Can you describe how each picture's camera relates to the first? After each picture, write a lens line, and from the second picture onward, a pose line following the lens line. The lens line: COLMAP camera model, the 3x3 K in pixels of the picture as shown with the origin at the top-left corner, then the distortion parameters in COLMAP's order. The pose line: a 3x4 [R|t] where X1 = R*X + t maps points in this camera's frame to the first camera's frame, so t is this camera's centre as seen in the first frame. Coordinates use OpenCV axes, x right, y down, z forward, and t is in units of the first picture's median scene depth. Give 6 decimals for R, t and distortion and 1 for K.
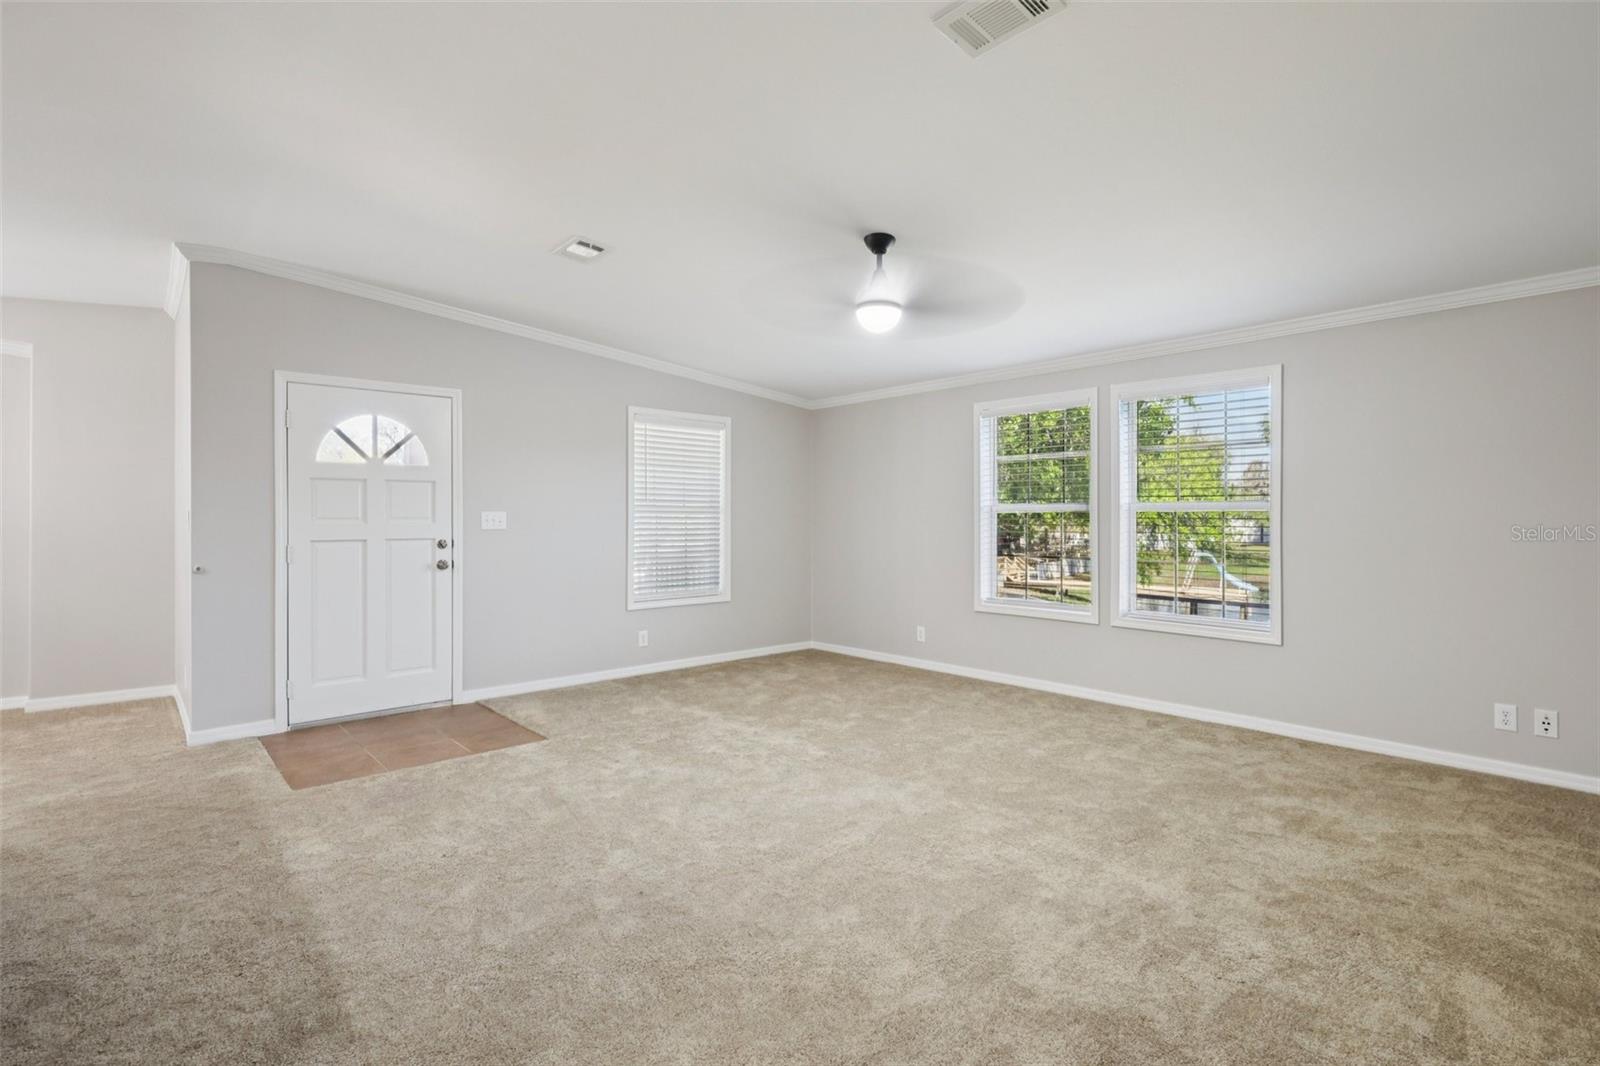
lens RADIAL K [[771.6, 0, 802.7], [0, 771.6, 518.5], [0, 0, 1]] dist [0.000543, 0.000084]
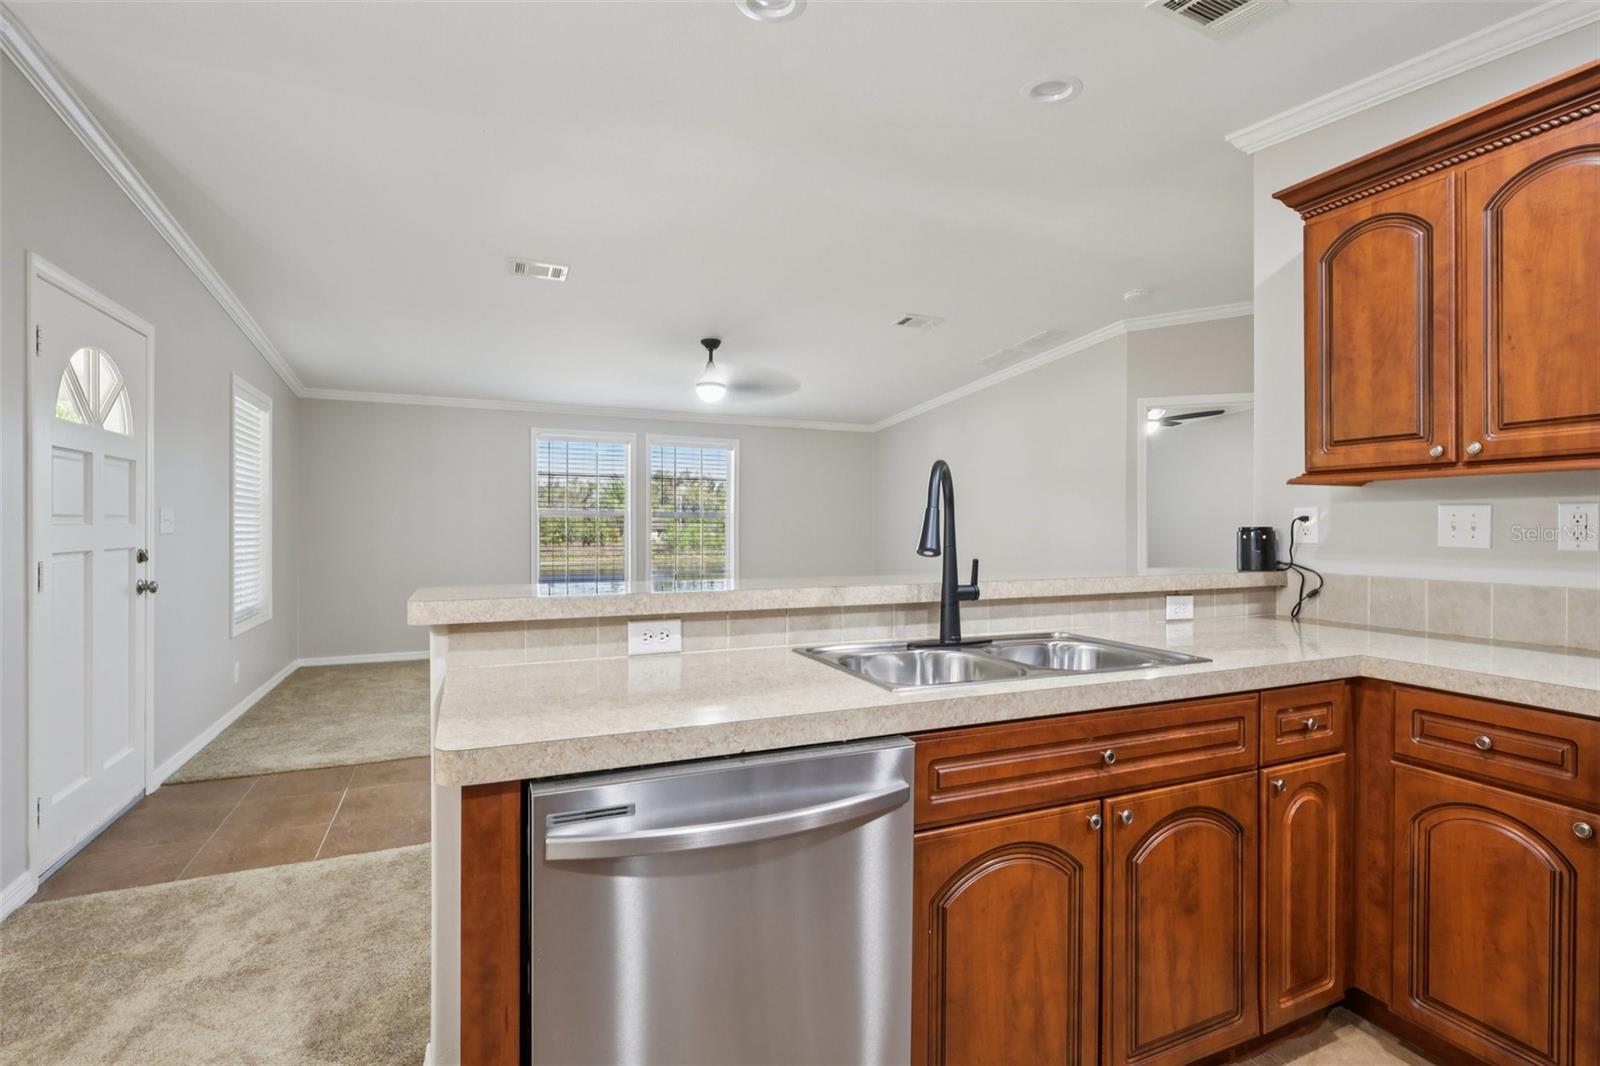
lens RADIAL K [[749.0, 0, 797.4], [0, 749.0, 526.6], [0, 0, 1]] dist [0.000702, 0.000572]
pose [[0.308788, -0.001301, 0.951130, -0.964452], [-0.003594, 0.999990, 0.002534, 0.004608], [-0.951124, -0.004201, 0.308780, 0.282436]]
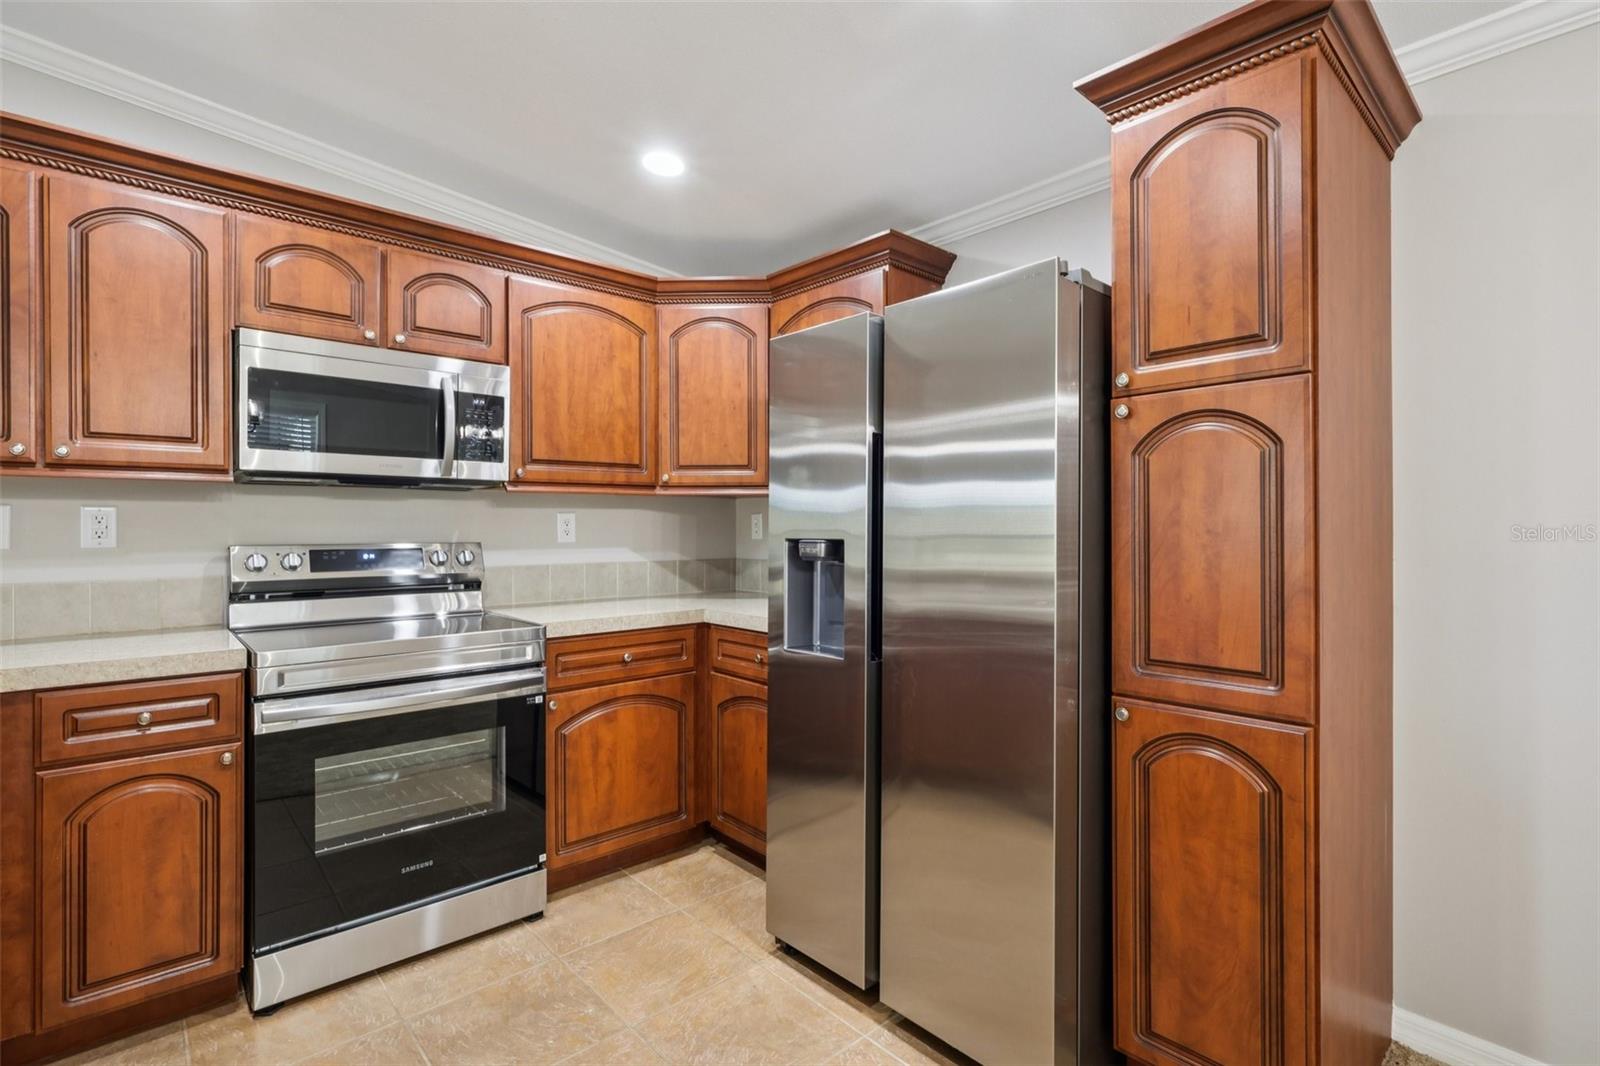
lens RADIAL K [[749.0, 0, 797.4], [0, 749.0, 526.6], [0, 0, 1]] dist [0.000702, 0.000572]
pose [[-0.999949, 0.000159, -0.010086, -0.879432], [0.000174, 0.999999, -0.001394, 0.004549], [0.010086, -0.001395, -0.999948, 0.468075]]
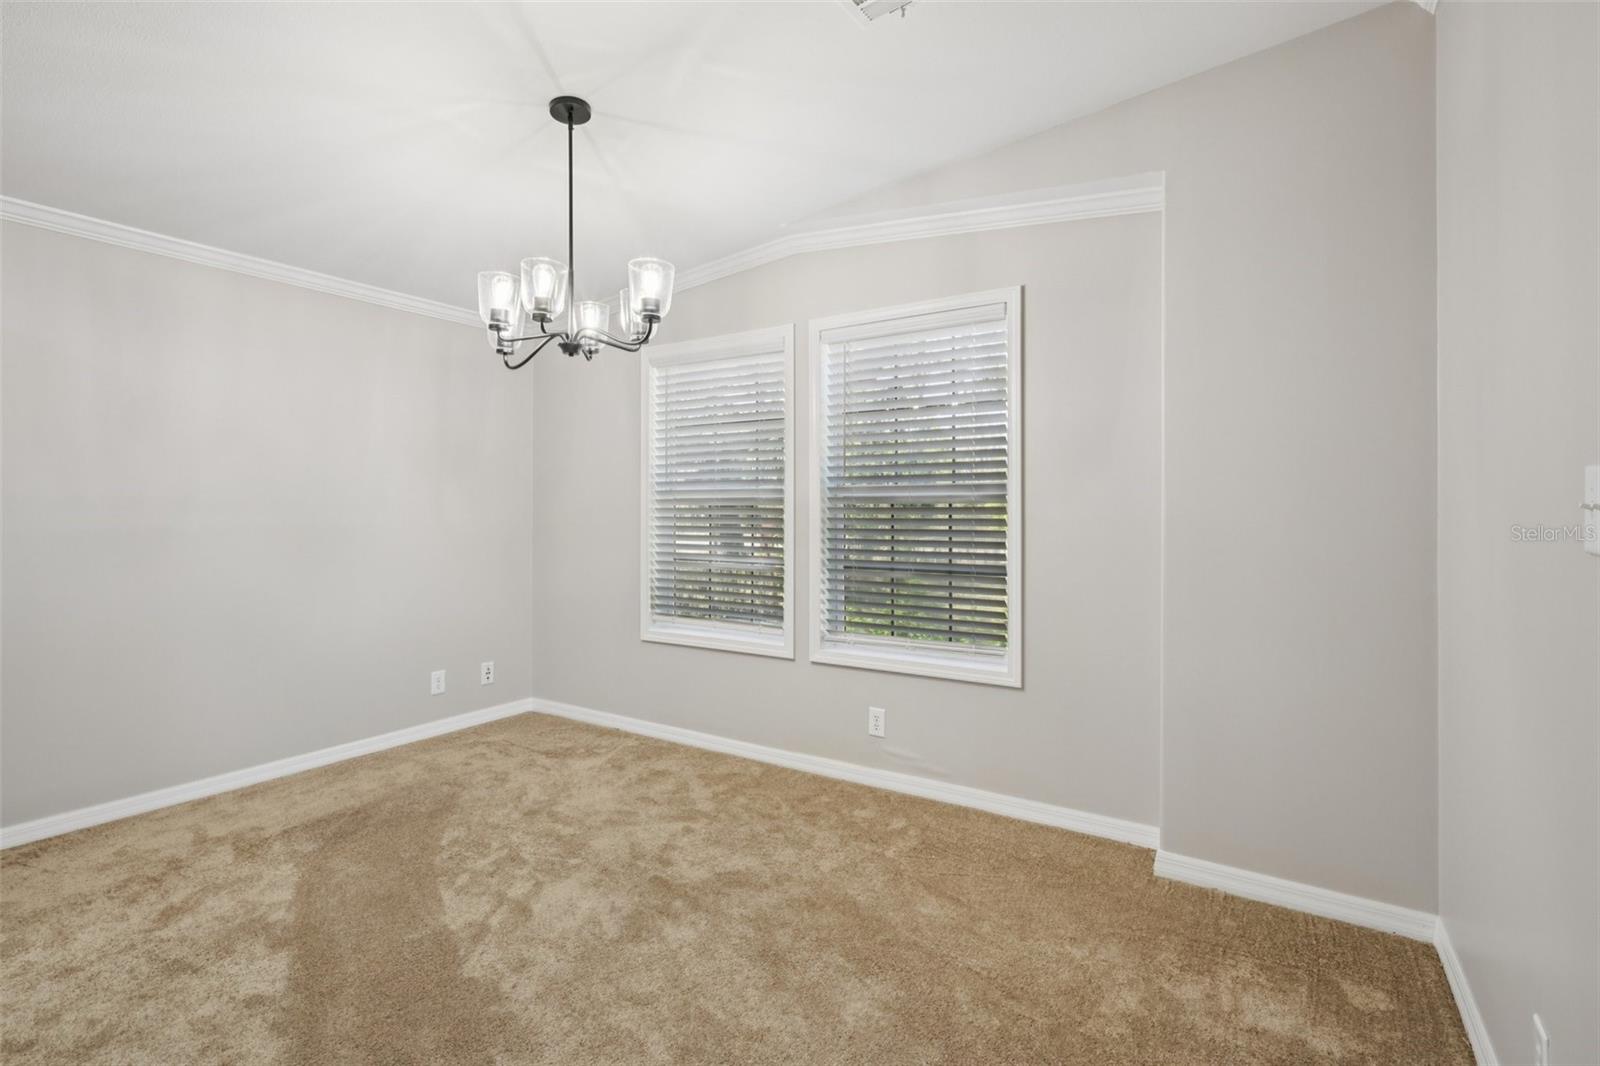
lens RADIAL K [[764.0, 0, 803.3], [0, 764.0, 502.9], [0, 0, 1]] dist [0.003188, 0.000345]
pose [[0.261596, -0.004939, -0.965165, -0.581759], [-0.002413, 0.999980, -0.005771, 0.001721], [0.965175, 0.003838, 0.261578, 0.651989]]
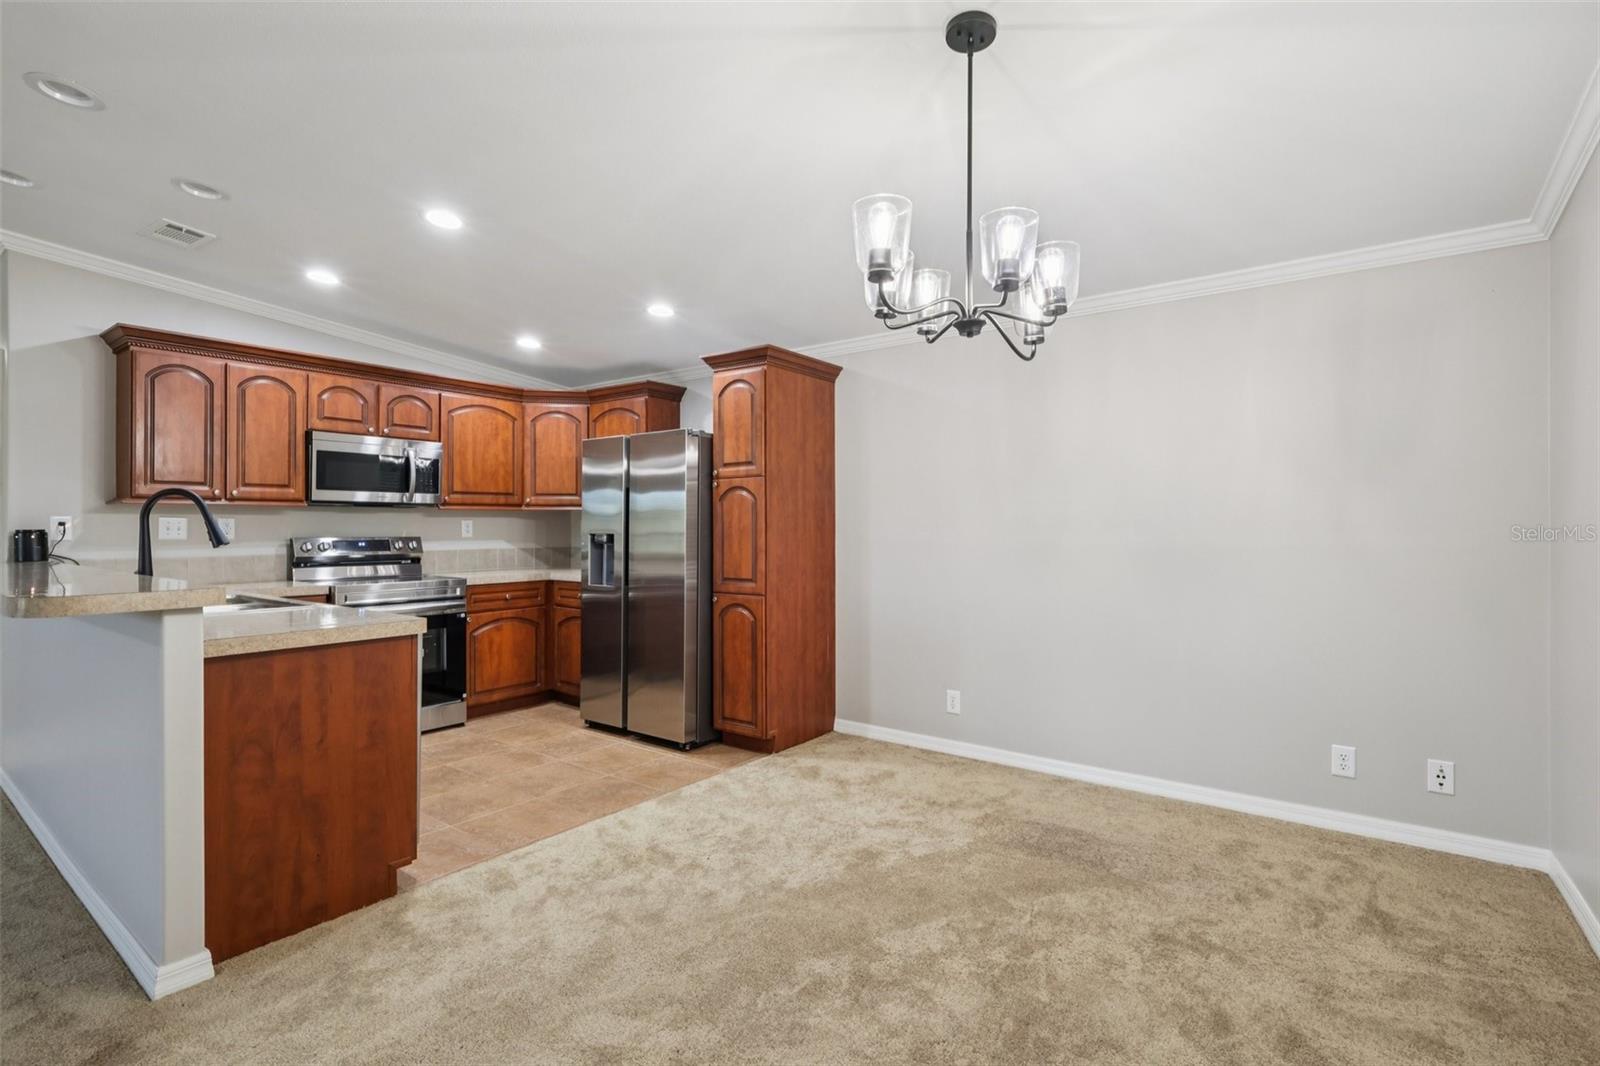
lens RADIAL K [[749.0, 0, 797.4], [0, 749.0, 526.6], [0, 0, 1]] dist [0.000702, 0.000572]
pose [[-0.979890, -0.000580, -0.199540, -0.945742], [-0.000279, 0.999999, -0.001534, 0.003356], [0.199541, -0.001447, -0.979888, 1.010462]]
